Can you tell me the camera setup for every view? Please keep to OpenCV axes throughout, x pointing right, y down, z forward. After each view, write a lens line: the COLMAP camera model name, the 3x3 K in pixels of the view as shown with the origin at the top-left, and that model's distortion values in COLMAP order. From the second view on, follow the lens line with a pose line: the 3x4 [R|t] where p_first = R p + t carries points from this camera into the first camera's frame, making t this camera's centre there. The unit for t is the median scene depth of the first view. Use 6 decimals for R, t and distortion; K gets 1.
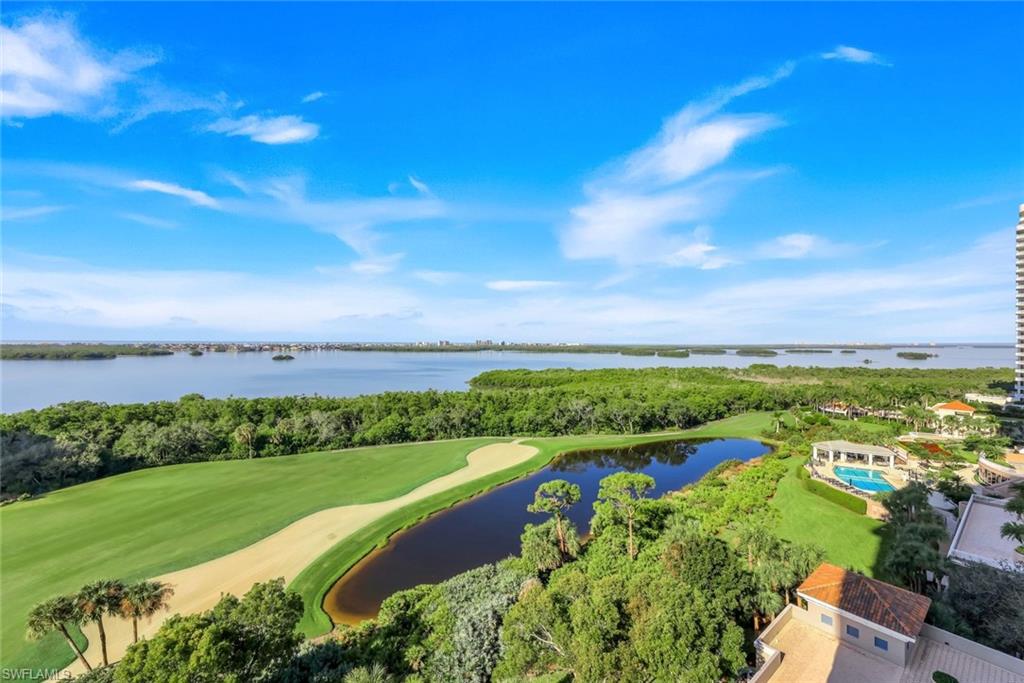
lens RADIAL K [[416.1, 0, 506.5], [0, 416.1, 342.6], [0, 0, 1]] dist [0.001297, 0.000310]
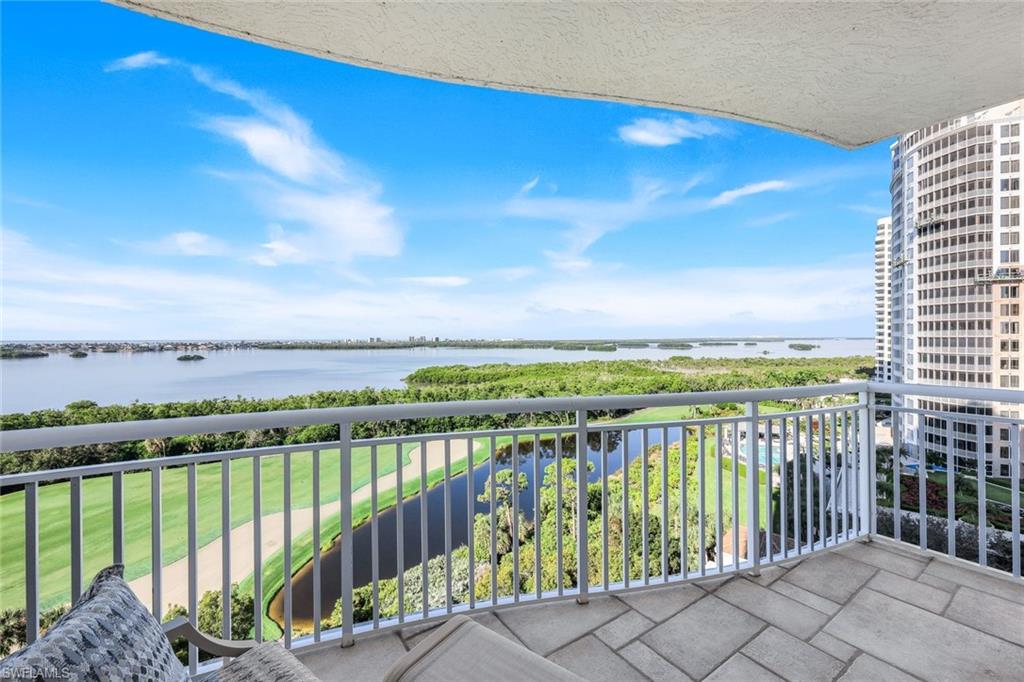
lens RADIAL K [[417.3, 0, 508.9], [0, 417.3, 339.8], [0, 0, 1]] dist [0.000749, 0.000086]
pose [[0.986752, -0.009939, 0.161930, -0.018817], [0.009420, 0.999948, 0.003974, -0.000711], [-0.161961, -0.002396, 0.986794, -0.020132]]
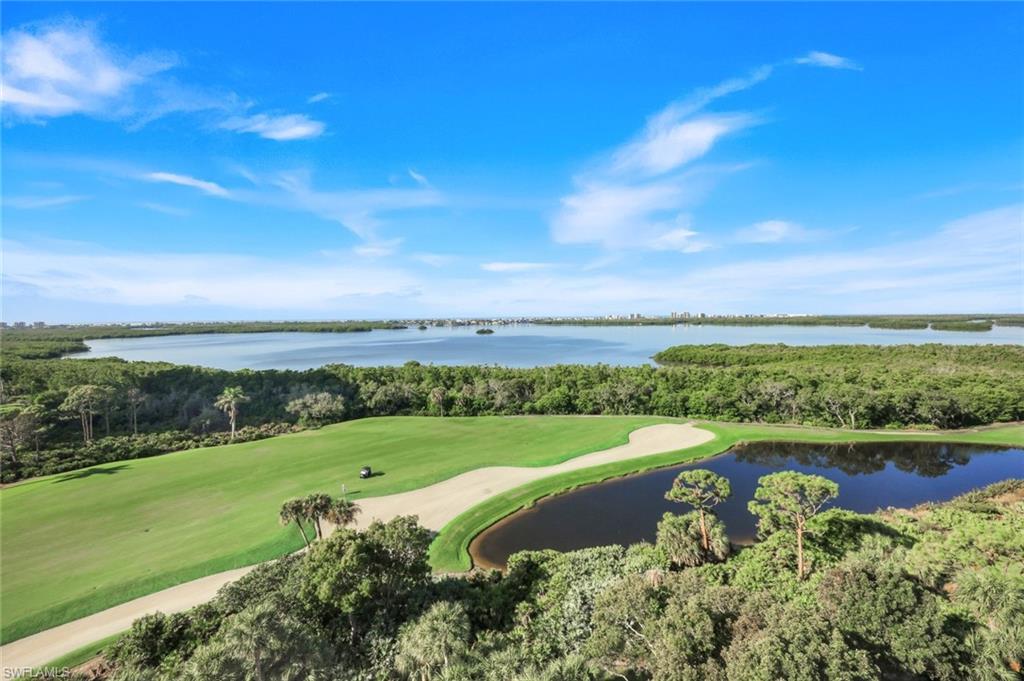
lens RADIAL K [[420.4, 0, 508.5], [0, 420.4, 337.7], [0, 0, 1]] dist [0.002446, 0.000214]
pose [[0.902844, 0.006766, -0.429916, 0.068938], [0.015367, 0.998730, 0.047990, 0.000130], [0.429694, -0.049934, 0.901593, 0.014888]]
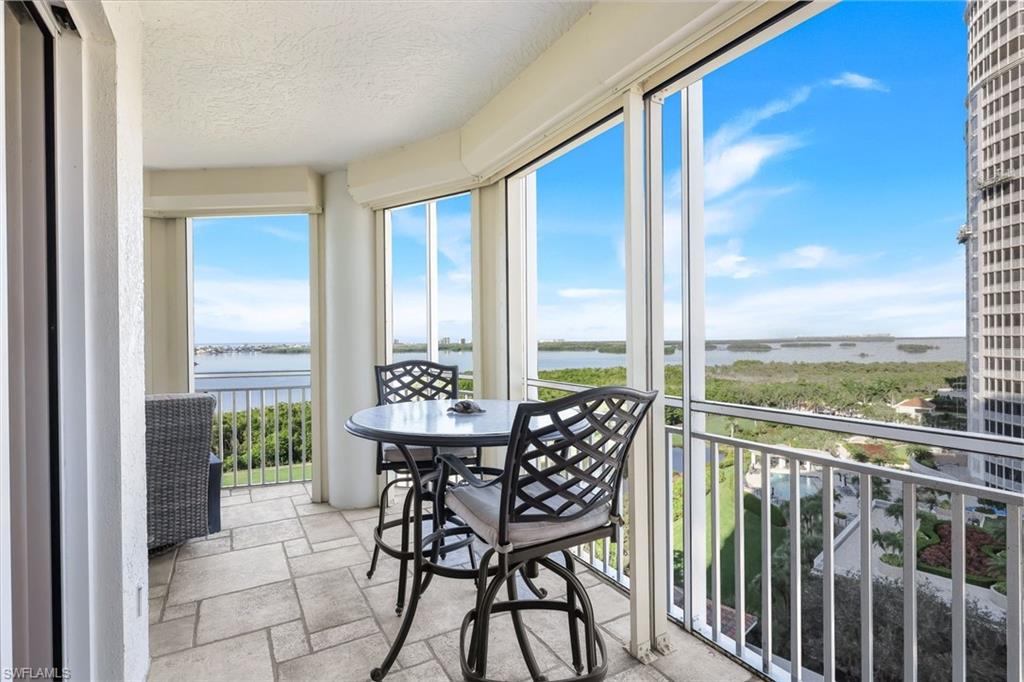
lens RADIAL K [[492.1, 0, 509.1], [0, 492.1, 340.1], [0, 0, 1]] dist [0.001260, 0.000184]
pose [[0.996704, -0.015139, 0.079695, 0.125251], [0.015128, 0.999885, 0.000739, 0.000262], [-0.079697, 0.000469, 0.996819, -0.008615]]
